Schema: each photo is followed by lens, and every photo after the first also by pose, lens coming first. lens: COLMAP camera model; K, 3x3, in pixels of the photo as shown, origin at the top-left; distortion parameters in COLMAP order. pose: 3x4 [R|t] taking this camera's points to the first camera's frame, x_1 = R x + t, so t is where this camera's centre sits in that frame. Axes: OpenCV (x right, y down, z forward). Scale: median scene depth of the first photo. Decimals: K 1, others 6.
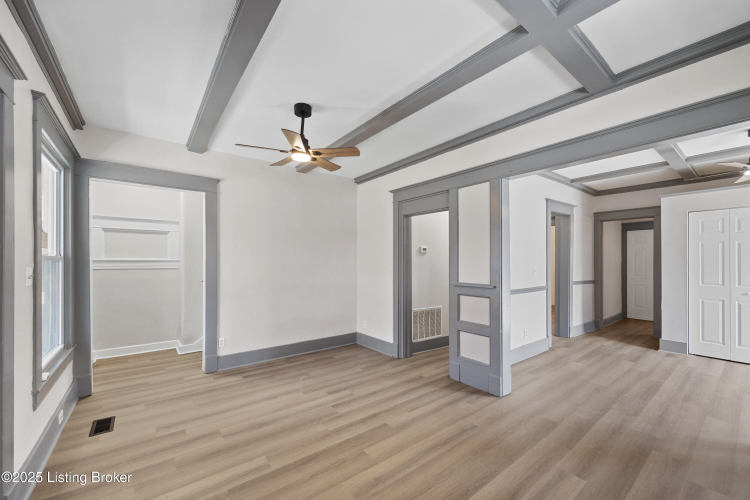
lens RADIAL K [[292.7, 0, 370.1], [0, 292.7, 247.1], [0, 0, 1]] dist [0.001238, 0.000190]
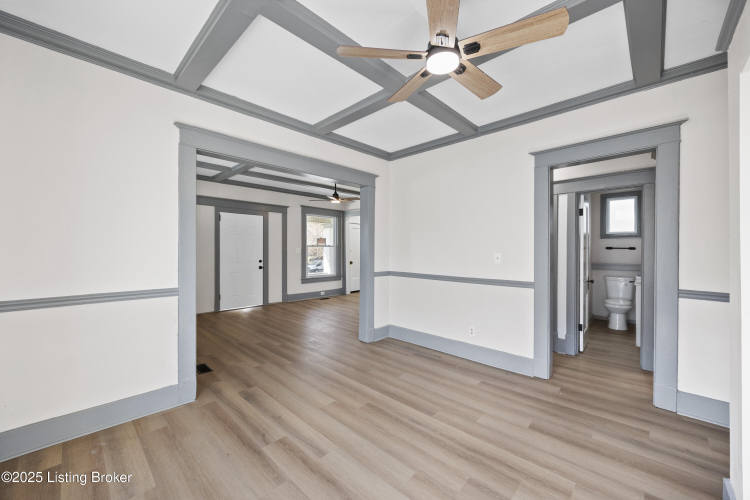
lens RADIAL K [[292.7, 0, 370.1], [0, 292.7, 247.1], [0, 0, 1]] dist [0.001238, 0.000190]
pose [[0.148598, 0.005091, -0.988885, 1.633001], [0.041182, 0.999087, 0.011332, 0.061951], [0.988040, -0.042408, 0.148253, 0.777101]]
